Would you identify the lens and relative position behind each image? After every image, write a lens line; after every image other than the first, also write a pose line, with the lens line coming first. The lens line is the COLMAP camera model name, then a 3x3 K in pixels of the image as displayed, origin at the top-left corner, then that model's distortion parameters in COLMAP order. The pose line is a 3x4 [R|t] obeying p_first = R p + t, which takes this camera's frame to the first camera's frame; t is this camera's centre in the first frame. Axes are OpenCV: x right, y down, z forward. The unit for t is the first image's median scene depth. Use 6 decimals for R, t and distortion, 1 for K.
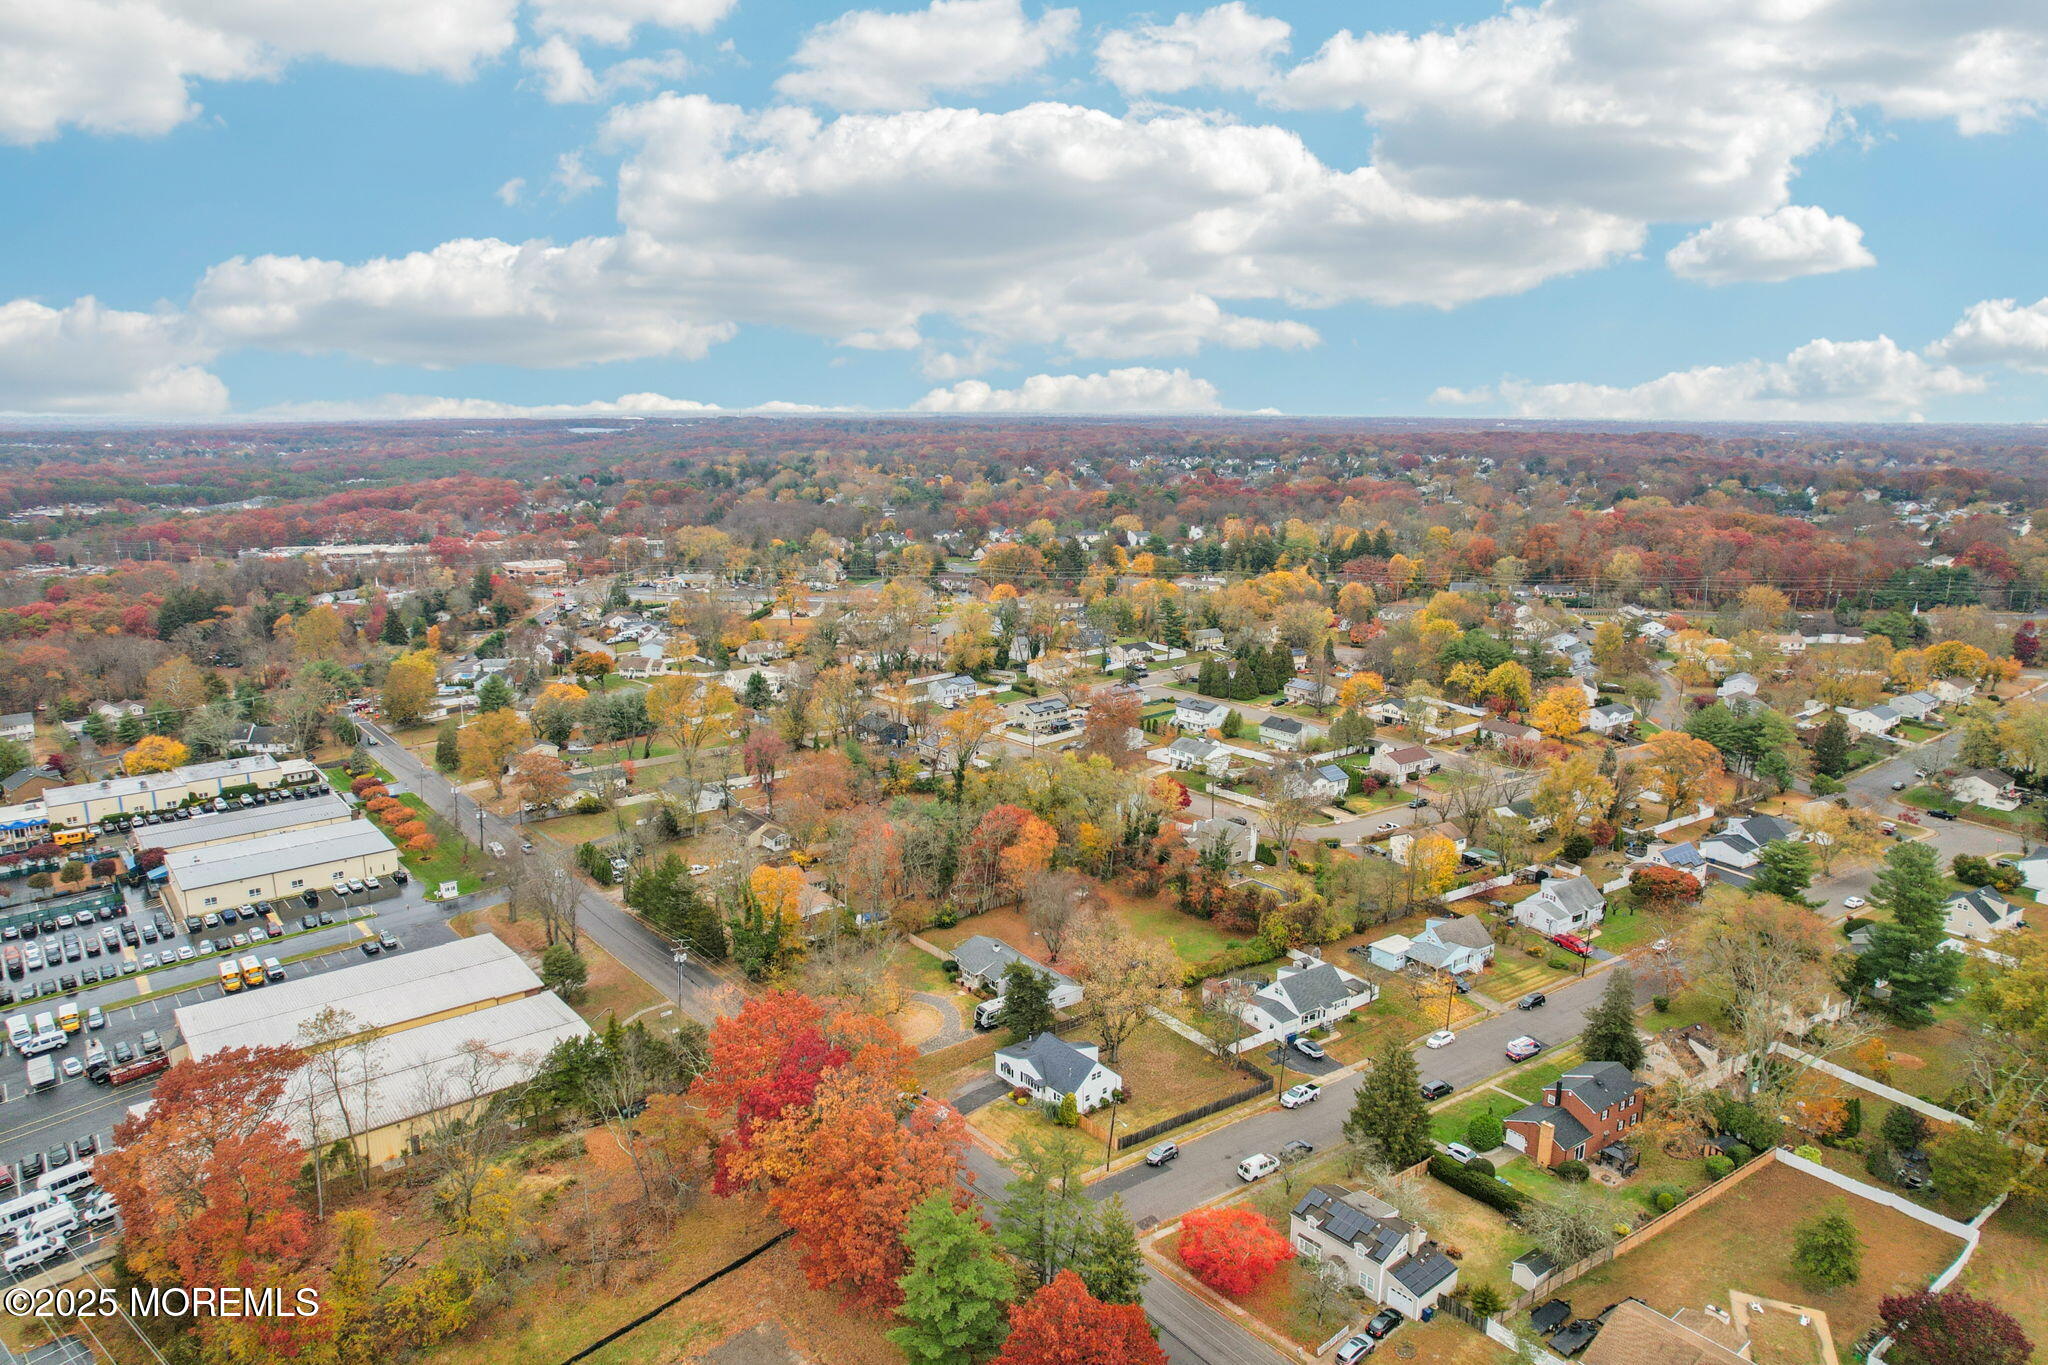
lens RADIAL K [[1319.0, 0, 1039.9], [0, 1319.0, 670.0], [0, 0, 1]] dist [-0.065029, 0.048736]
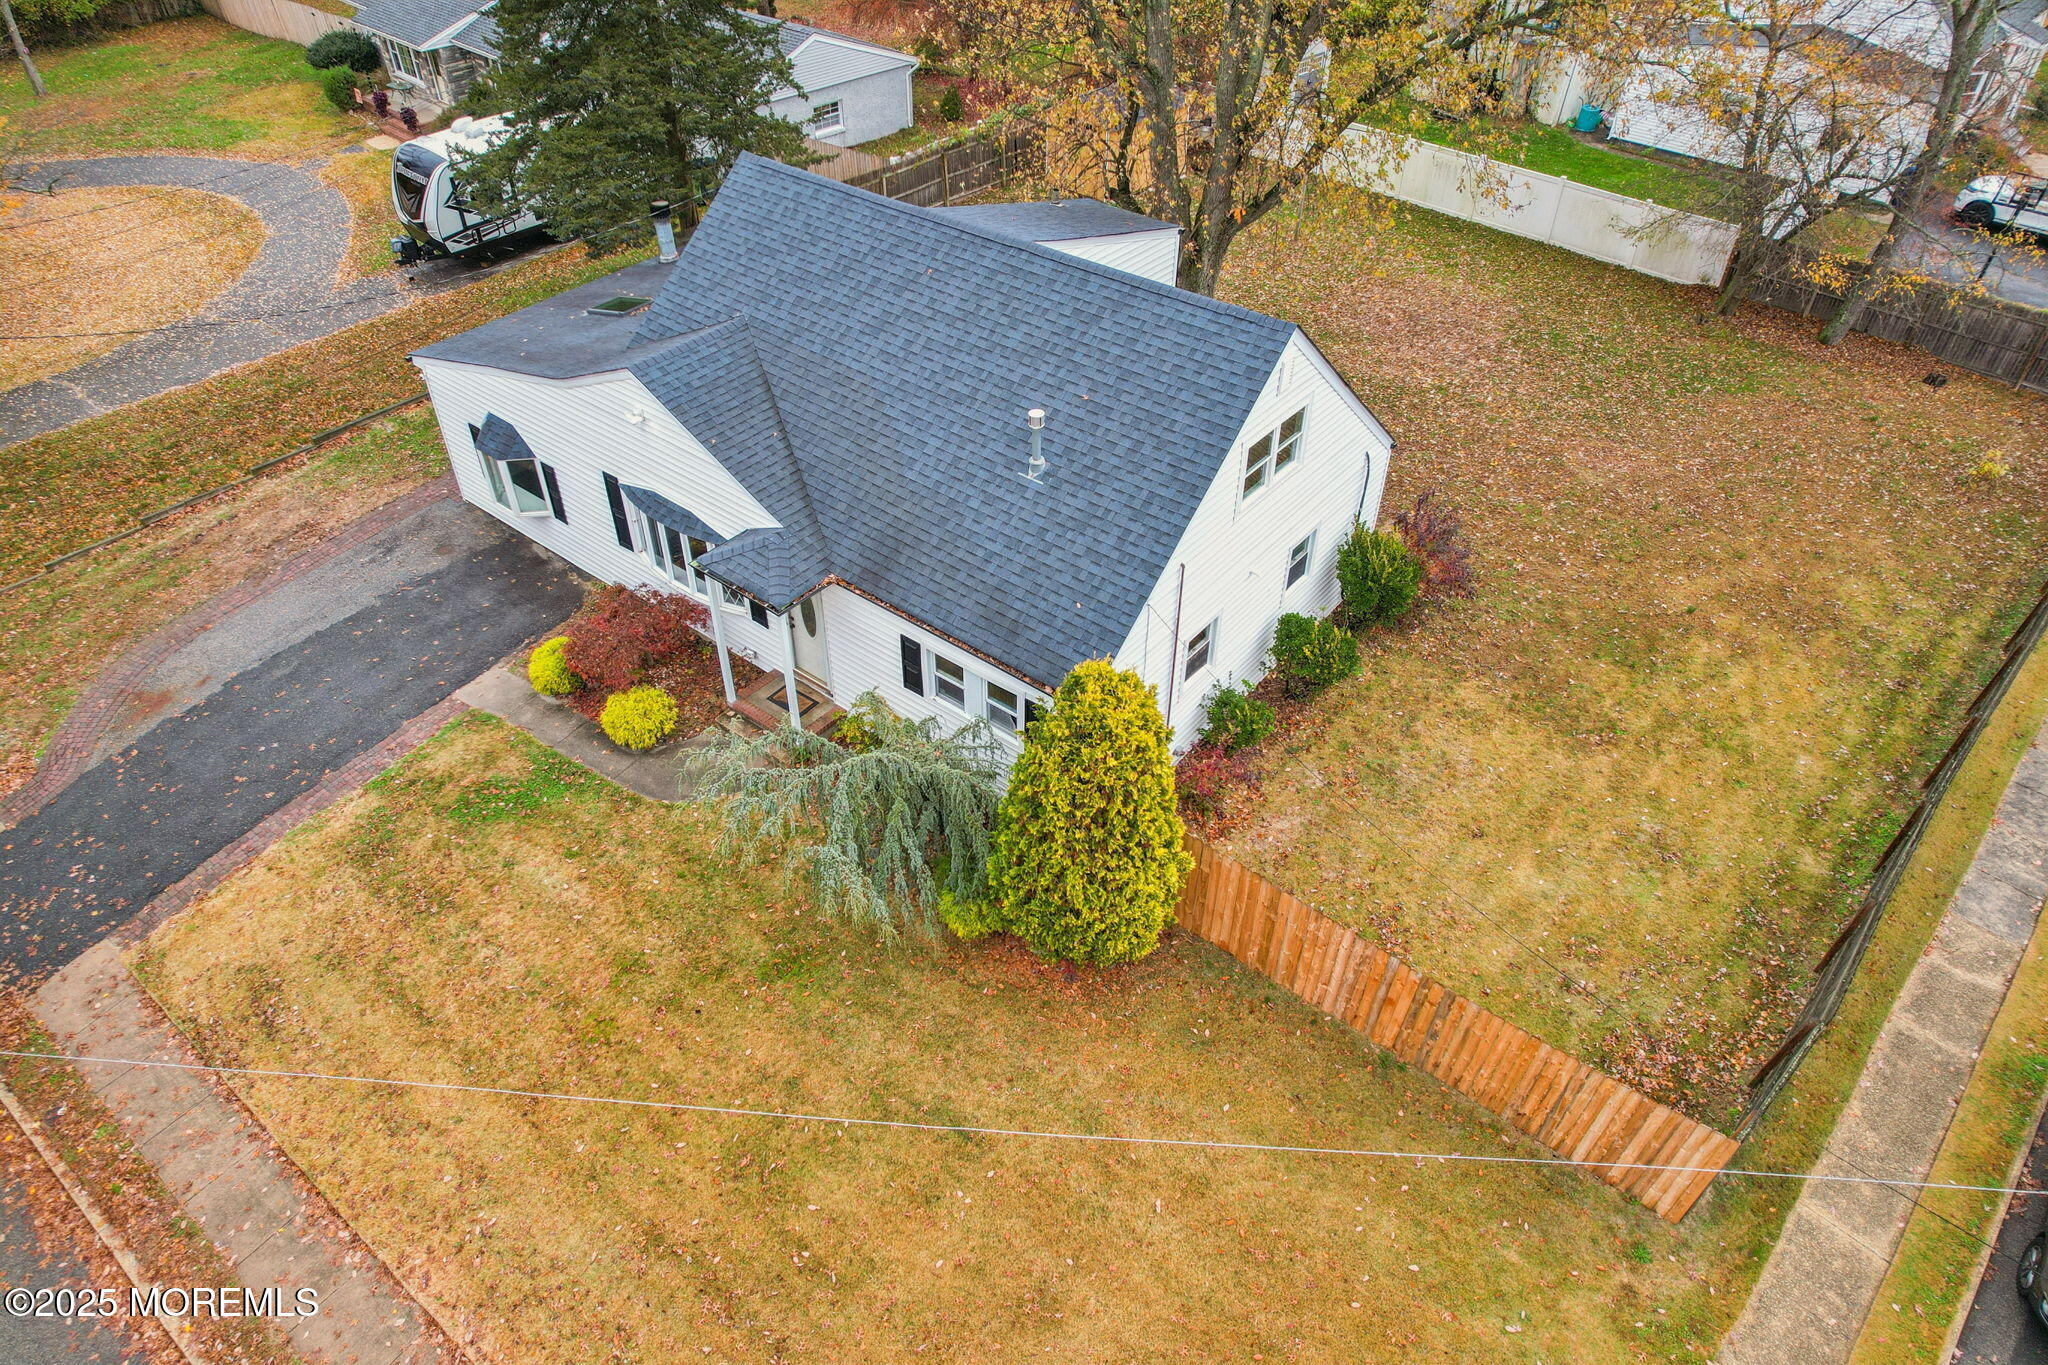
lens RADIAL K [[1319.0, 0, 1039.9], [0, 1319.0, 670.0], [0, 0, 1]] dist [-0.065029, 0.048736]
pose [[0.976275, -0.136011, 0.168488, 0.003179], [0.039547, 0.877022, 0.478819, 0.297701], [-0.212892, -0.460796, 0.861594, 0.985618]]
